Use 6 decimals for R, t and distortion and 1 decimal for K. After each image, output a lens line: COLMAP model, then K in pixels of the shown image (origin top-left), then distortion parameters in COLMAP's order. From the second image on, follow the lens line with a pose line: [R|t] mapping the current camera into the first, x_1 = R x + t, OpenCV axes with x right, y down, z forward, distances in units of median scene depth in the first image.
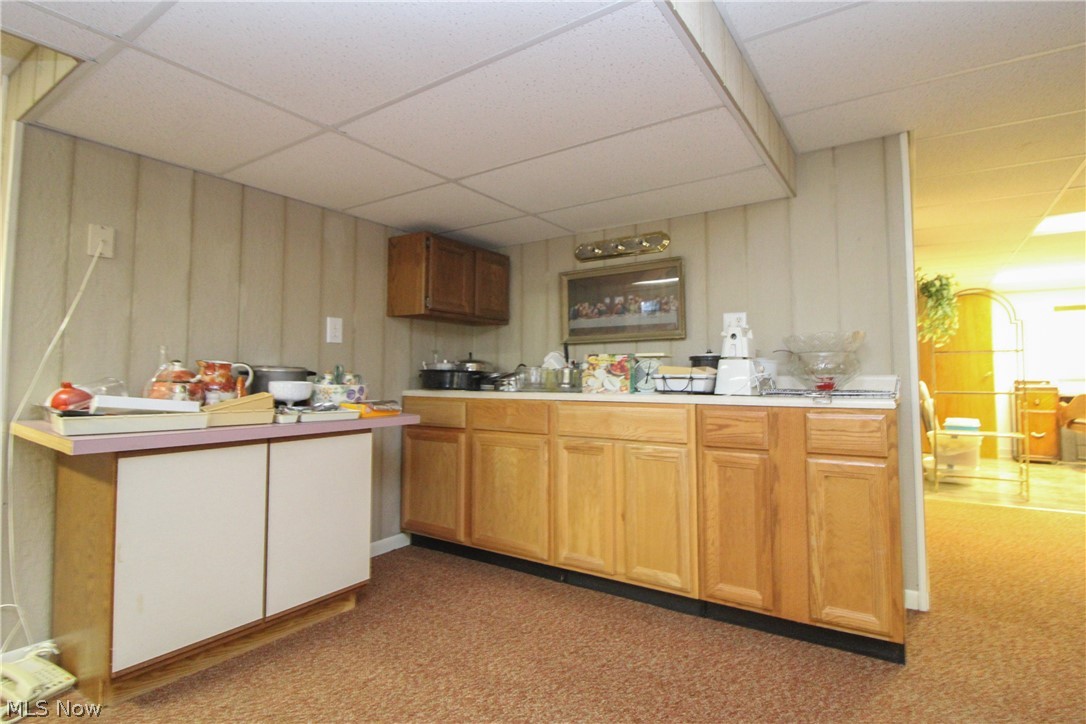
lens RADIAL K [[527.7, 0, 544.0], [0, 527.7, 346.3], [0, 0, 1]] dist [-0.001057, -0.000336]
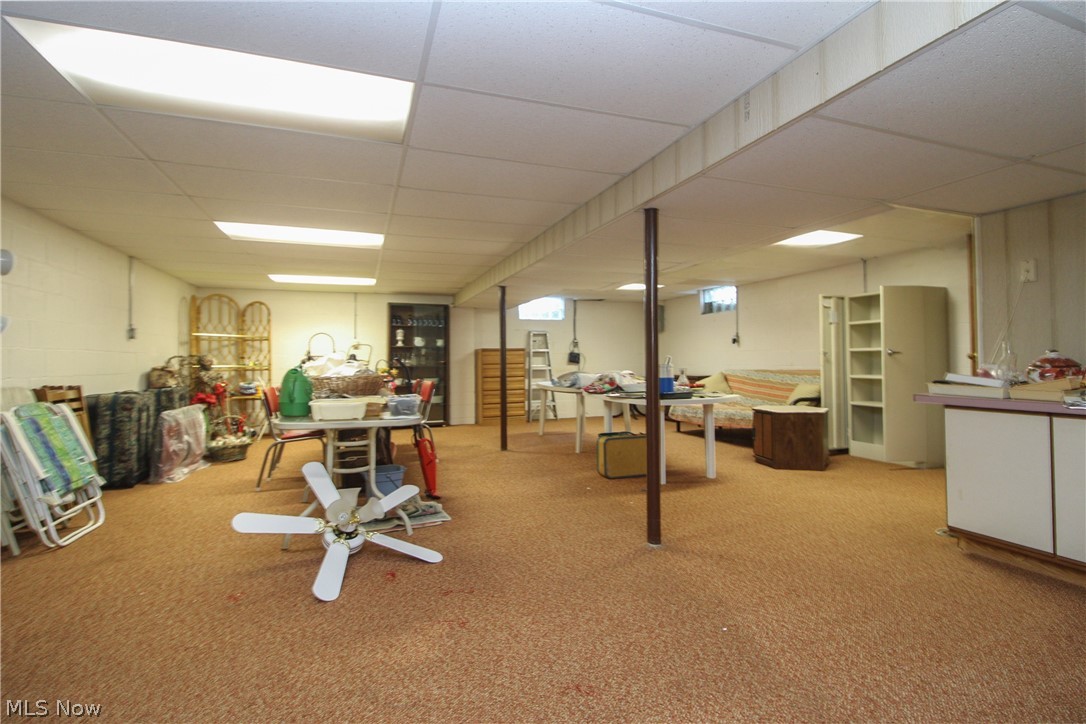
lens RADIAL K [[527.7, 0, 544.0], [0, 527.7, 346.3], [0, 0, 1]] dist [-0.001057, -0.000336]
pose [[-0.604588, -0.020092, -0.796285, 1.183918], [0.048422, 0.996906, -0.061919, 0.038971], [0.795065, -0.075993, -0.601745, 0.816334]]
